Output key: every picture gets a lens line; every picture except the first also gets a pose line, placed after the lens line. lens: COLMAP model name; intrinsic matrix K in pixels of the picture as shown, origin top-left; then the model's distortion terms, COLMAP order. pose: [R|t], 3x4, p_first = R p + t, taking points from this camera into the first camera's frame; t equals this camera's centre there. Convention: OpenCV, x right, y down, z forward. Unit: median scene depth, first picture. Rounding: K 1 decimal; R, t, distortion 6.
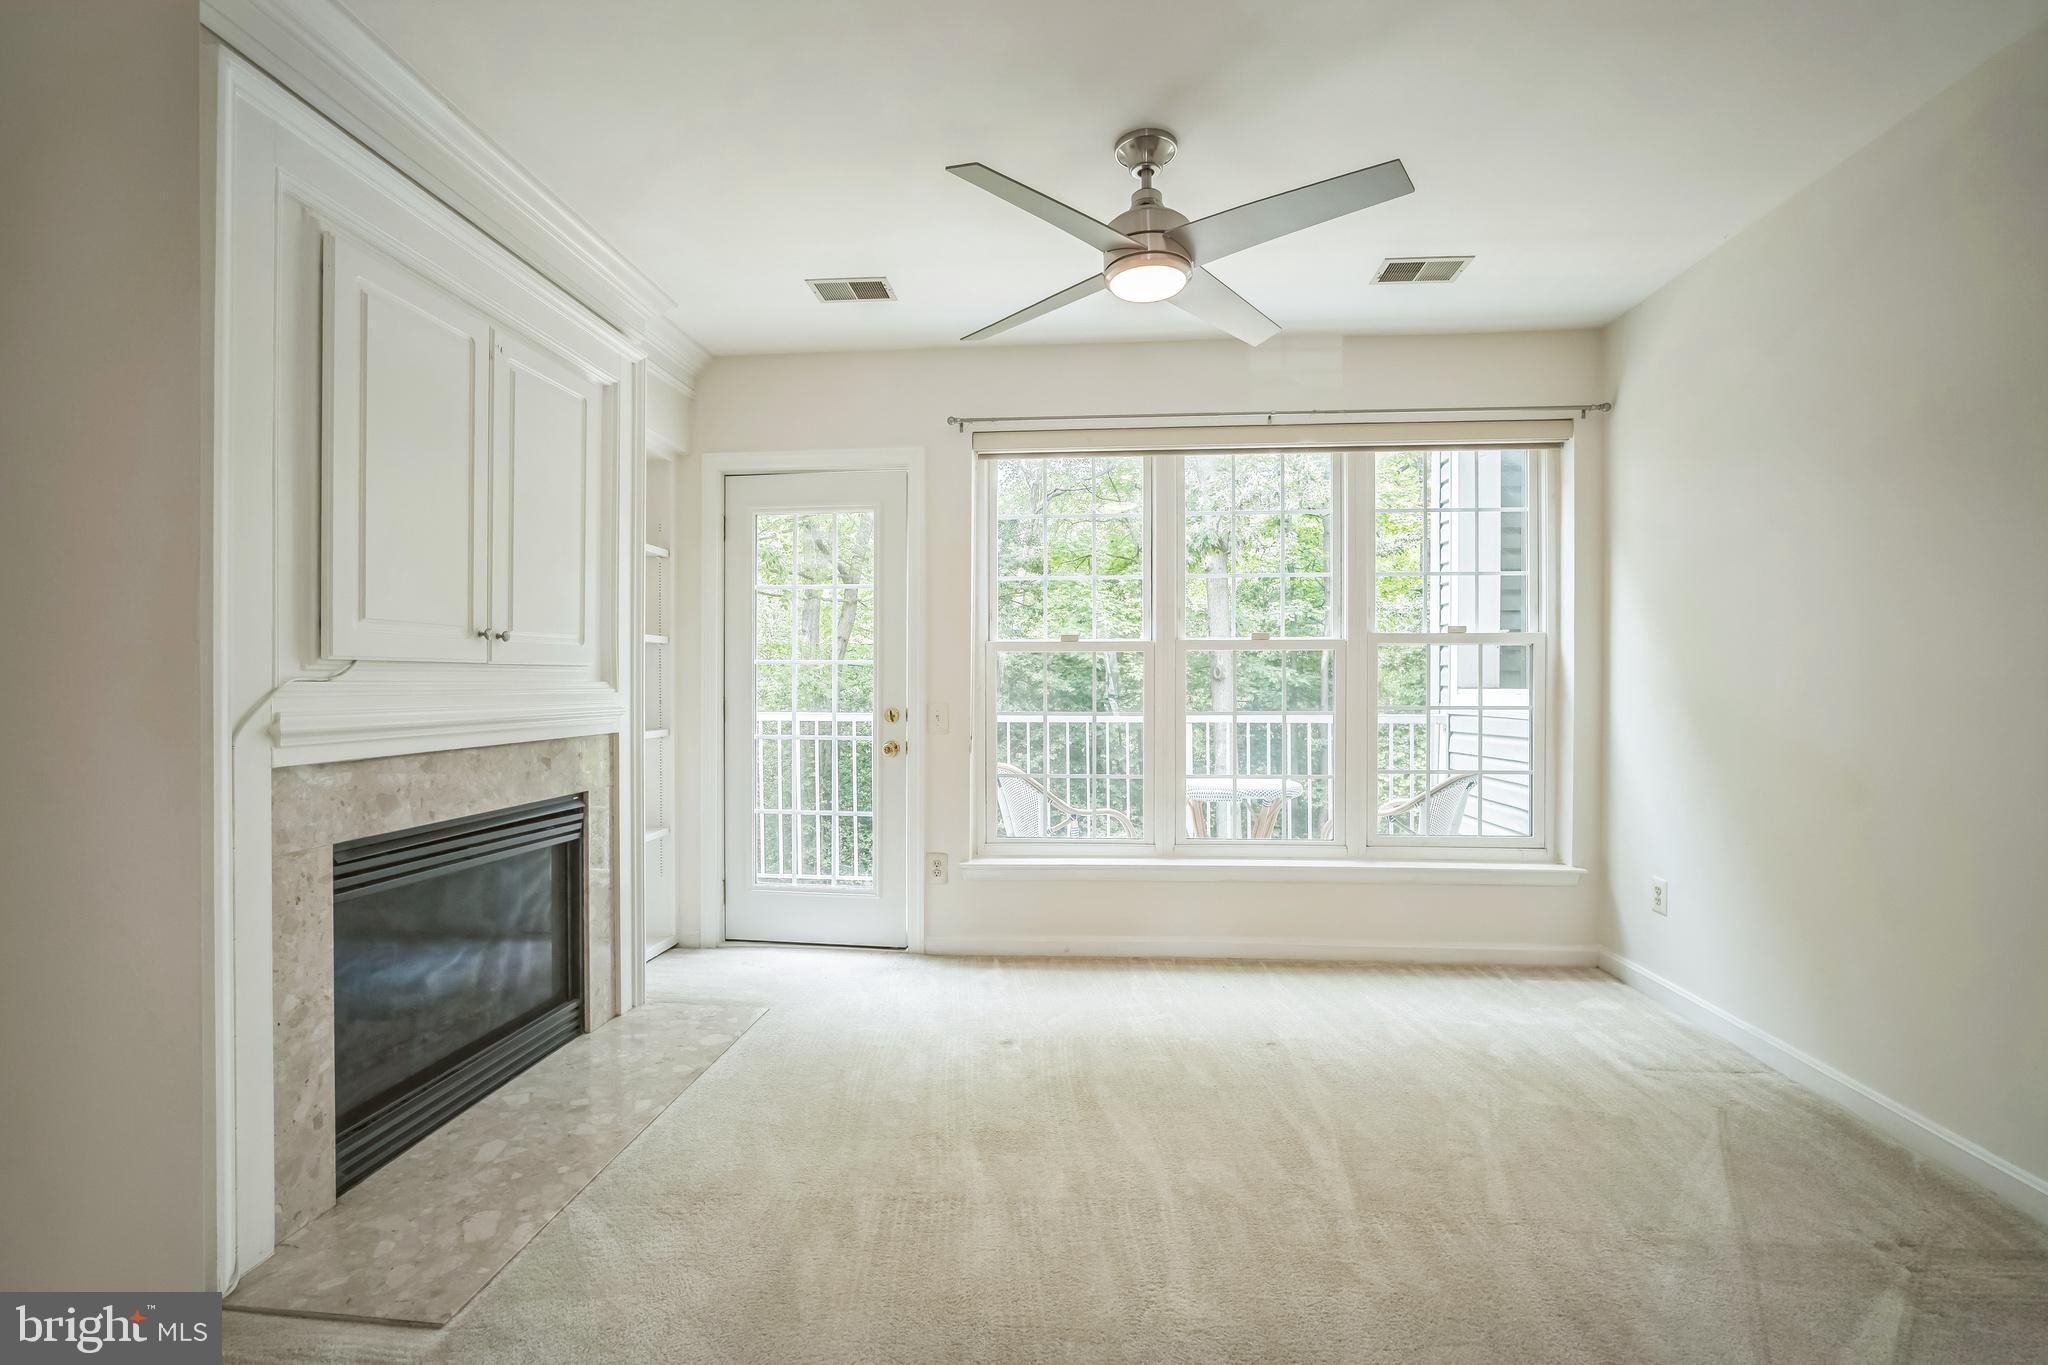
lens RADIAL K [[876.0, 0, 1027.0], [0, 876.0, 678.8], [0, 0, 1]] dist [-0.031818, 0.013963]
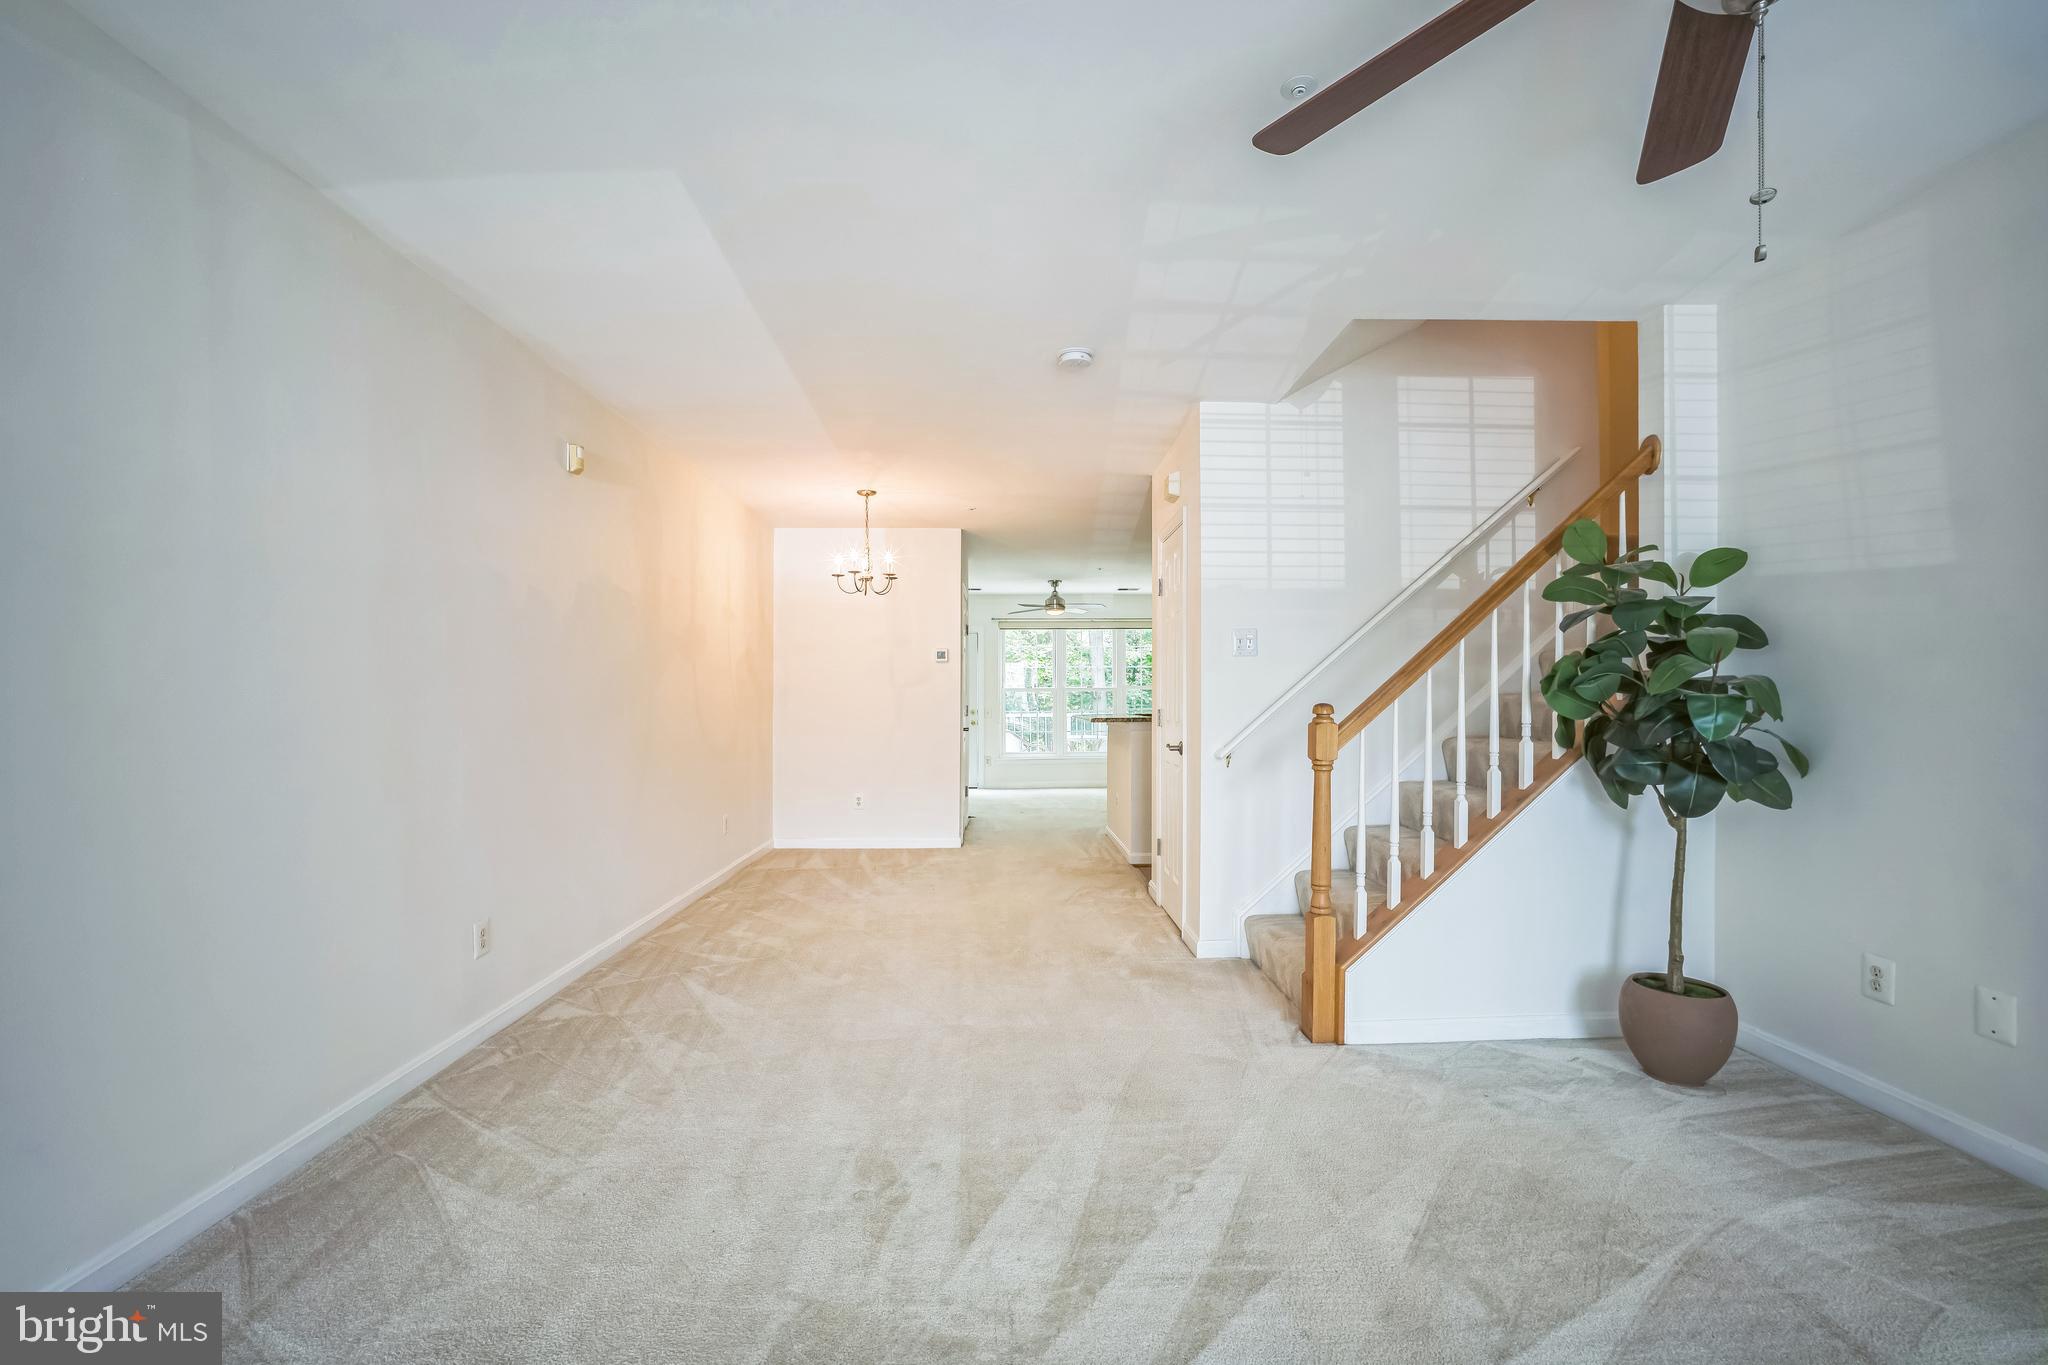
lens RADIAL K [[879.6, 0, 1027.3], [0, 879.6, 697.5], [0, 0, 1]] dist [-0.035242, 0.015653]
pose [[0.992981, -0.006399, 0.118100, -0.543003], [0.006382, 0.999979, 0.000524, -0.017333], [-0.118101, 0.000233, 0.993002, -3.479204]]
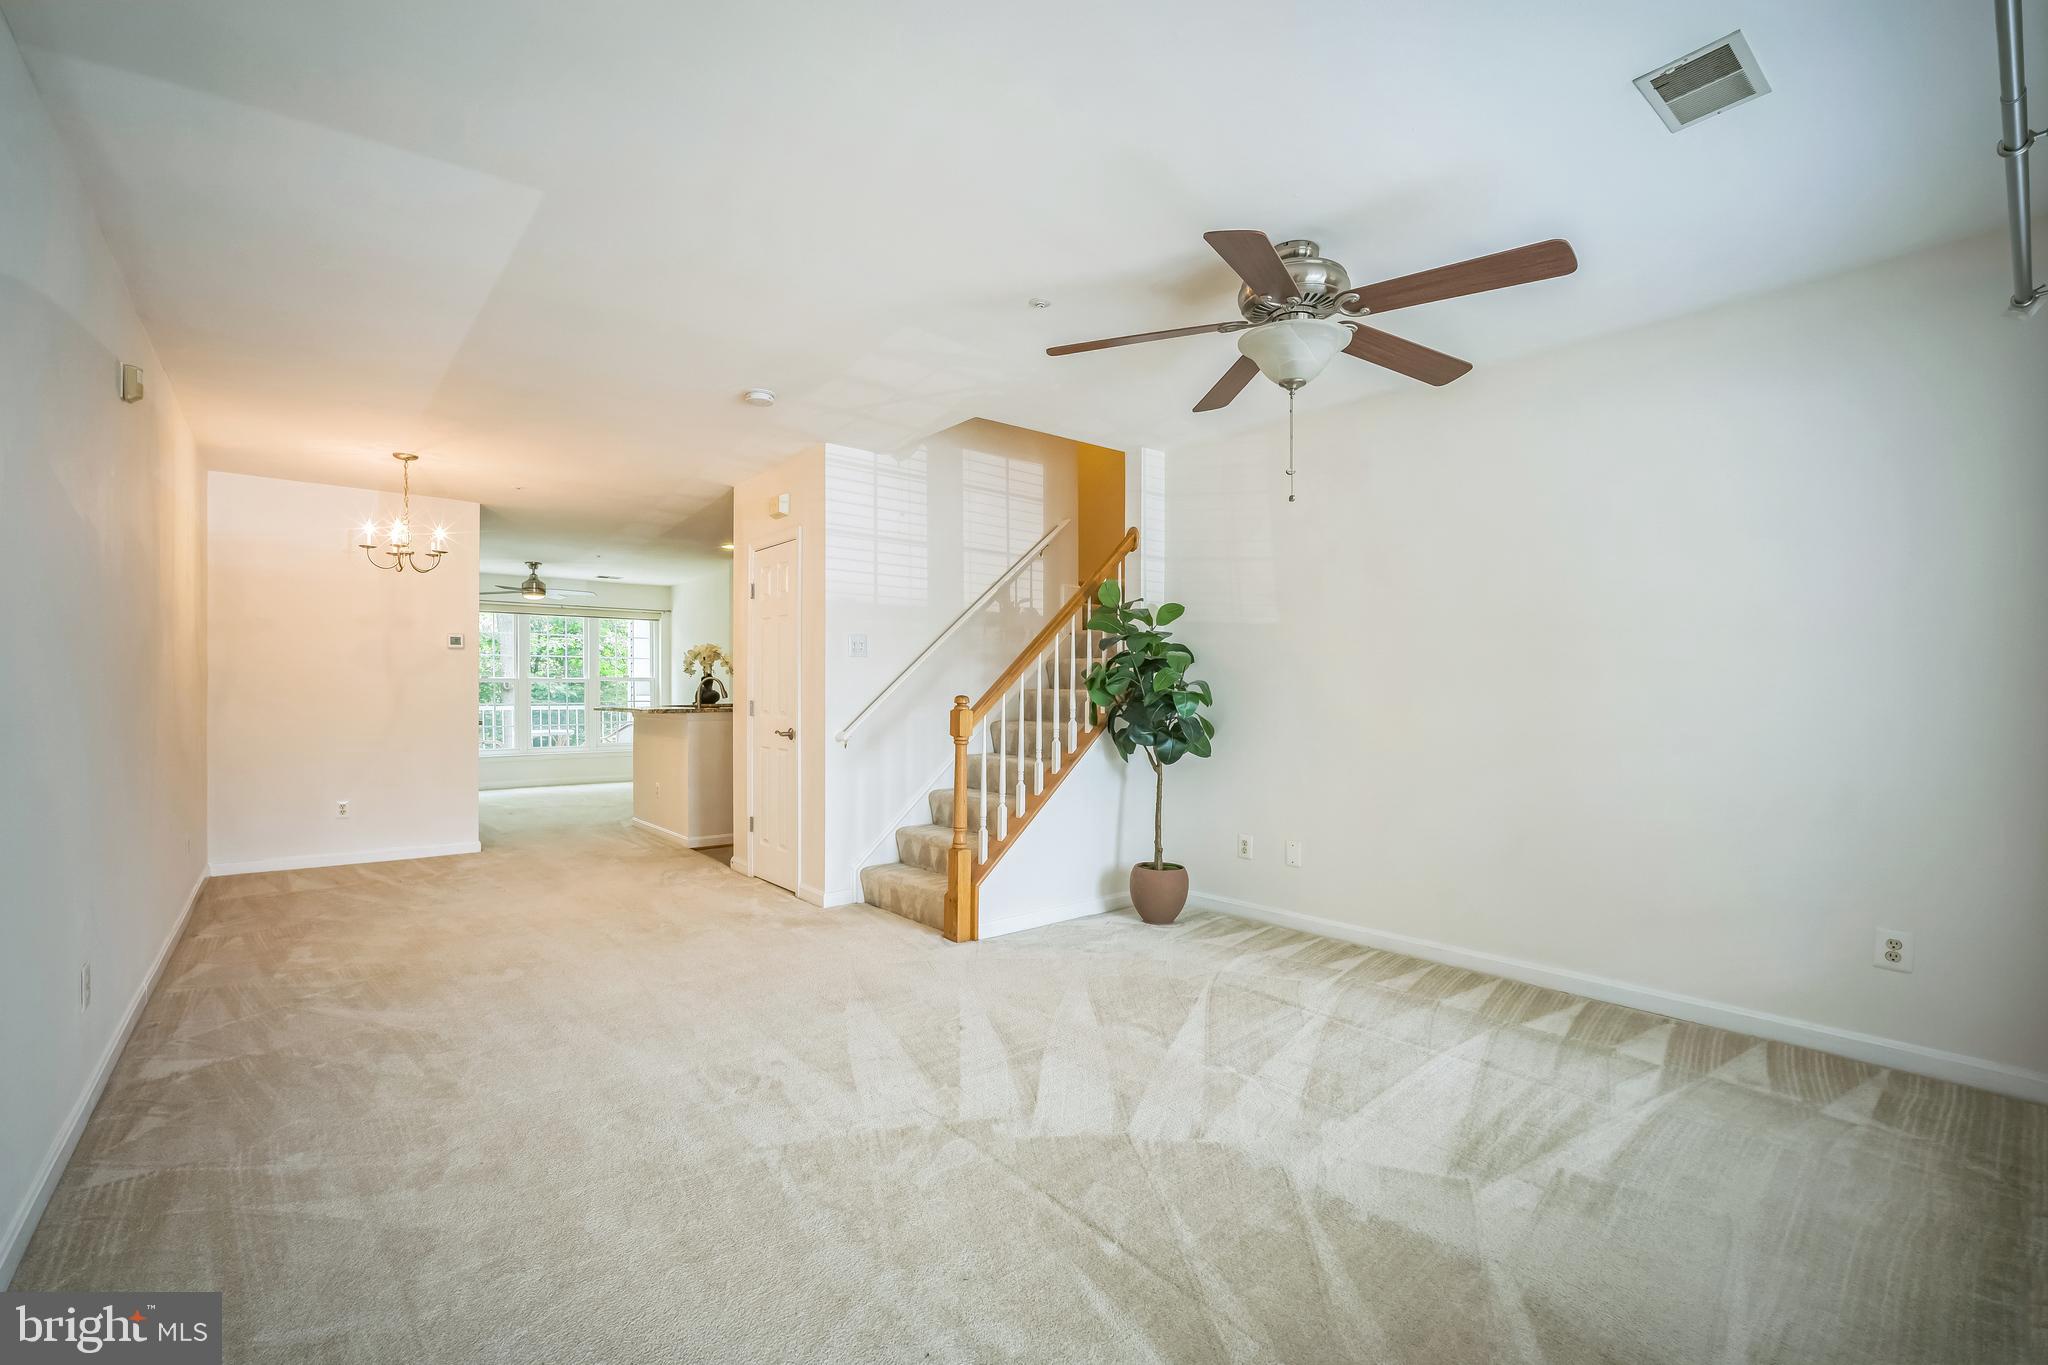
lens RADIAL K [[879.6, 0, 1027.3], [0, 879.6, 697.5], [0, 0, 1]] dist [-0.035242, 0.015653]
pose [[0.710441, -0.004655, 0.703741, -1.112419], [-0.003092, 0.999948, 0.009735, -0.019905], [-0.703750, -0.009092, 0.710390, -3.606475]]
